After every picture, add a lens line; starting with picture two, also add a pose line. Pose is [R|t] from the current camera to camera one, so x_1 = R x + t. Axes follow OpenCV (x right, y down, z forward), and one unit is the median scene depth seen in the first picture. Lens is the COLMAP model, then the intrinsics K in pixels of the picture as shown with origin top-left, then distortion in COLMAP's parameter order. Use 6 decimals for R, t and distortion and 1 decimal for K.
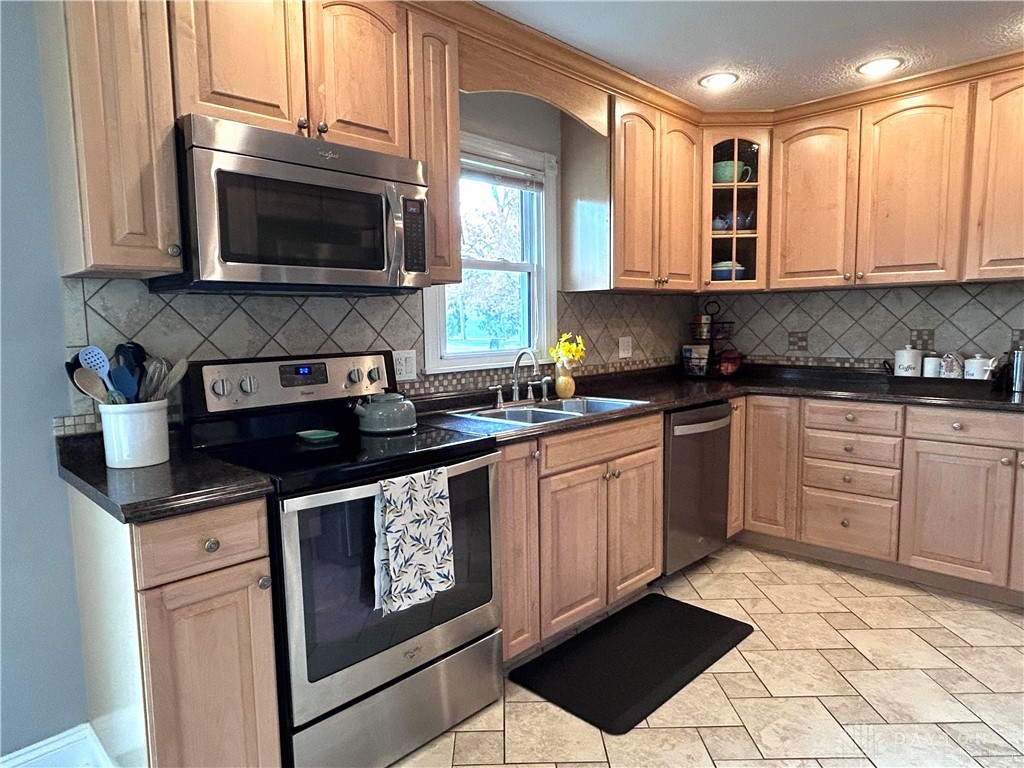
lens RADIAL K [[630.9, 0, 504.8], [0, 630.9, 384.8], [0, 0, 1]] dist [0.002198, -0.003089]
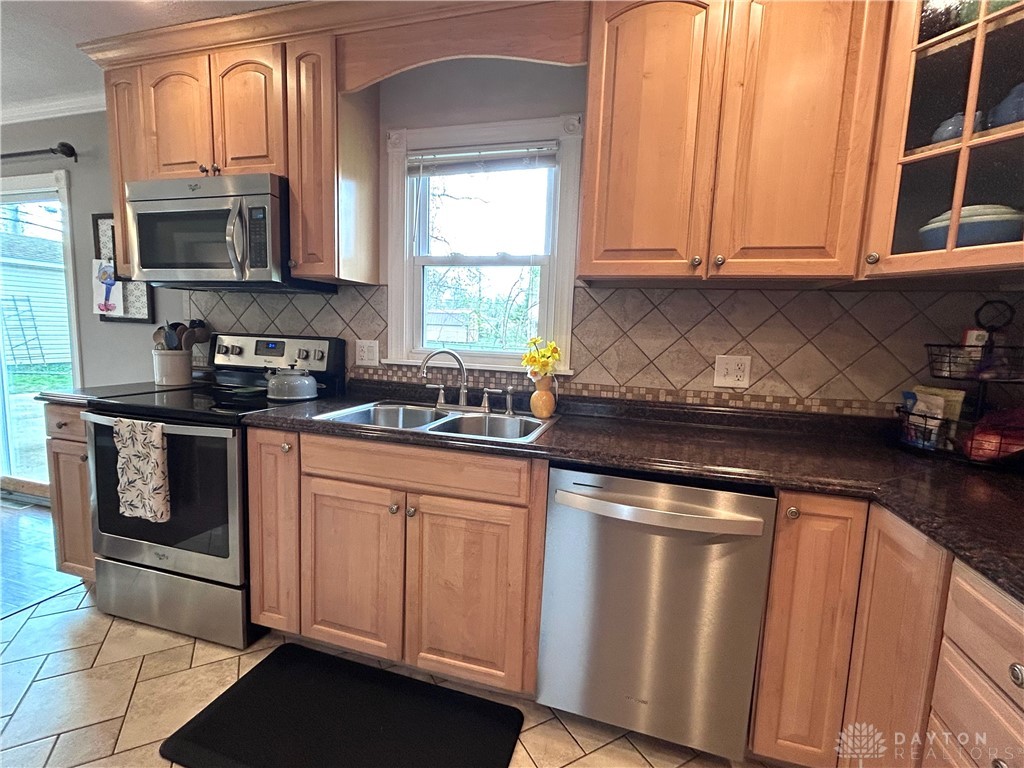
lens RADIAL K [[460.7, 0, 512.7], [0, 460.7, 384.3], [0, 0, 1]] dist [-0.000686, 0.000476]
pose [[0.478922, 0.136217, -0.867225, 0.729952], [-0.133031, 0.987740, 0.081680, -0.080194], [0.867719, 0.076250, 0.491171, 0.832733]]
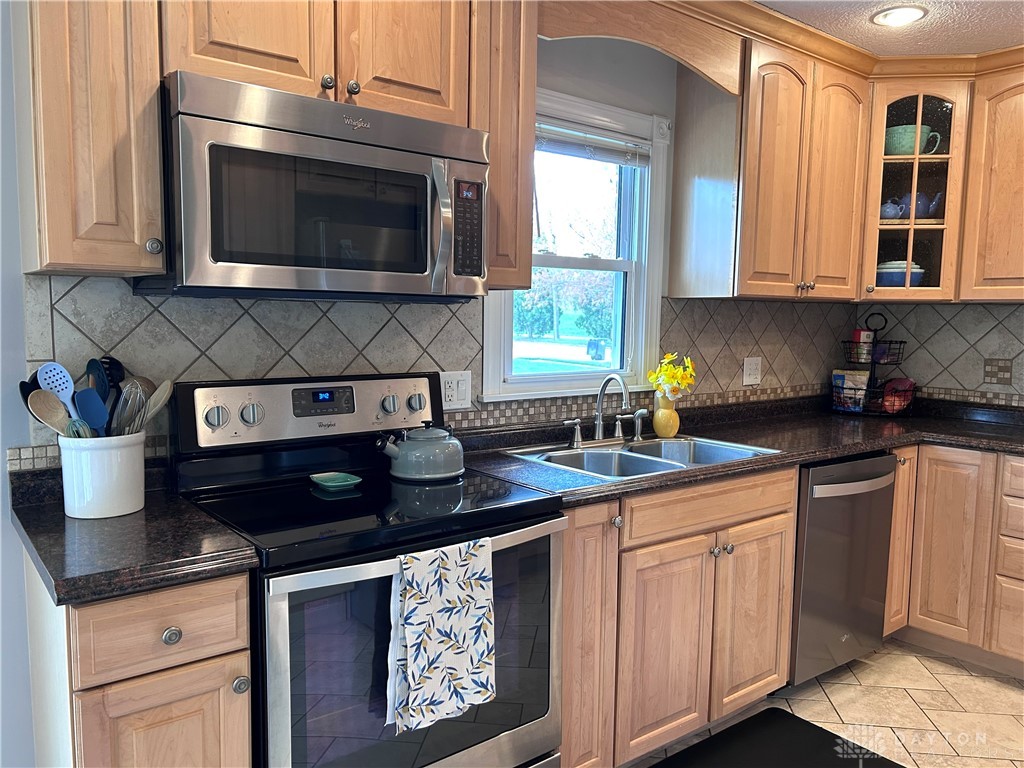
lens RADIAL K [[765.5, 0, 514.3], [0, 765.5, 389.2], [0, 0, 1]] dist [0.057546, -0.057976]
pose [[0.991956, 0.044216, -0.118613, 0.026187], [-0.044557, 0.999007, -0.000229, -0.035699], [0.118485, 0.005512, 0.992941, 0.065482]]
